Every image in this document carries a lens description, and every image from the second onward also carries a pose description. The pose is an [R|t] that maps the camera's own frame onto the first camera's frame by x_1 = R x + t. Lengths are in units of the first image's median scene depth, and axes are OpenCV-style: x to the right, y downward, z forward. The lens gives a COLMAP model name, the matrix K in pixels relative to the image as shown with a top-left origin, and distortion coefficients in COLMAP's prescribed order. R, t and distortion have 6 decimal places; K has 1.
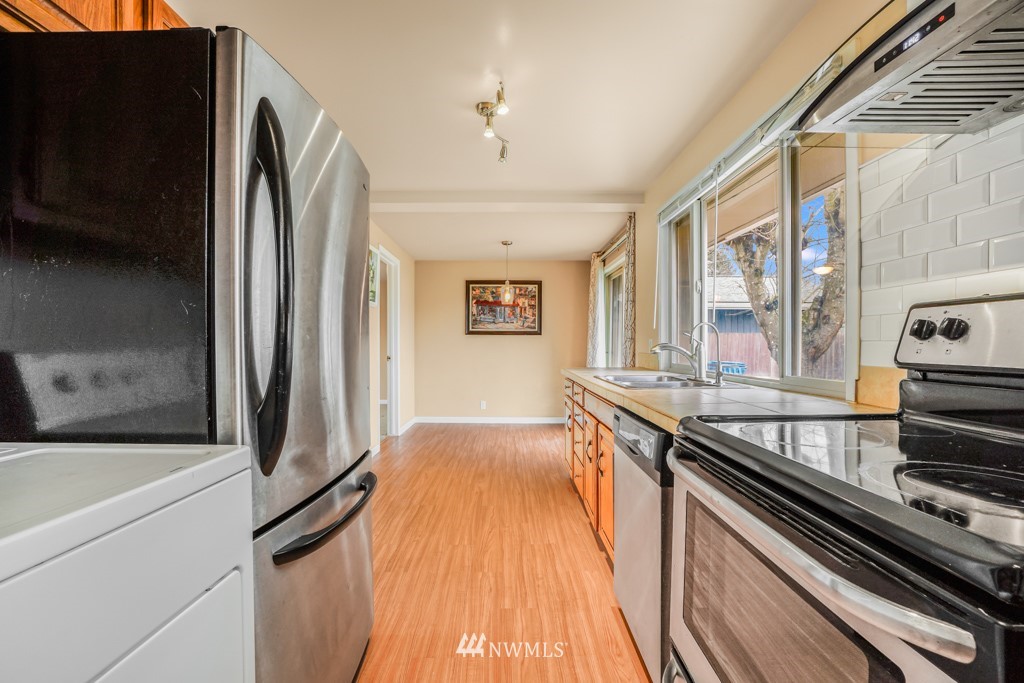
lens RADIAL K [[451.9, 0, 512.0], [0, 451.9, 341.5], [0, 0, 1]] dist [-0.059933, 0.022683]
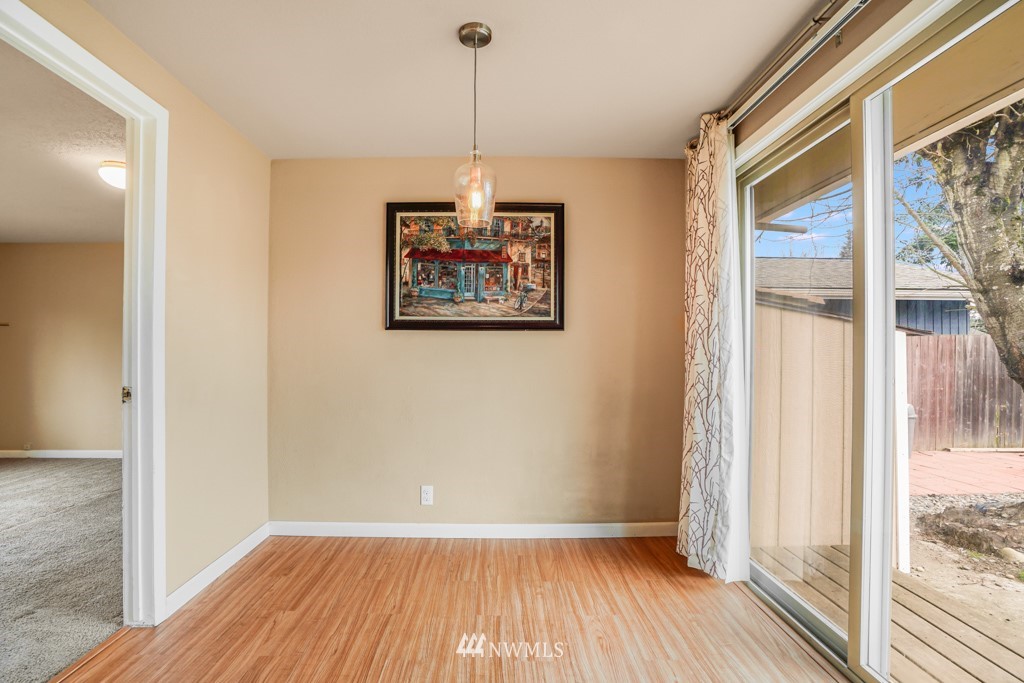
lens RADIAL K [[451.9, 0, 512.0], [0, 451.9, 341.5], [0, 0, 1]] dist [-0.059933, 0.022683]
pose [[0.999798, 0.000054, 0.020119, 0.008082], [0.000210, 0.999914, -0.013120, 0.001942], [-0.020118, 0.013122, 0.999711, 0.574321]]
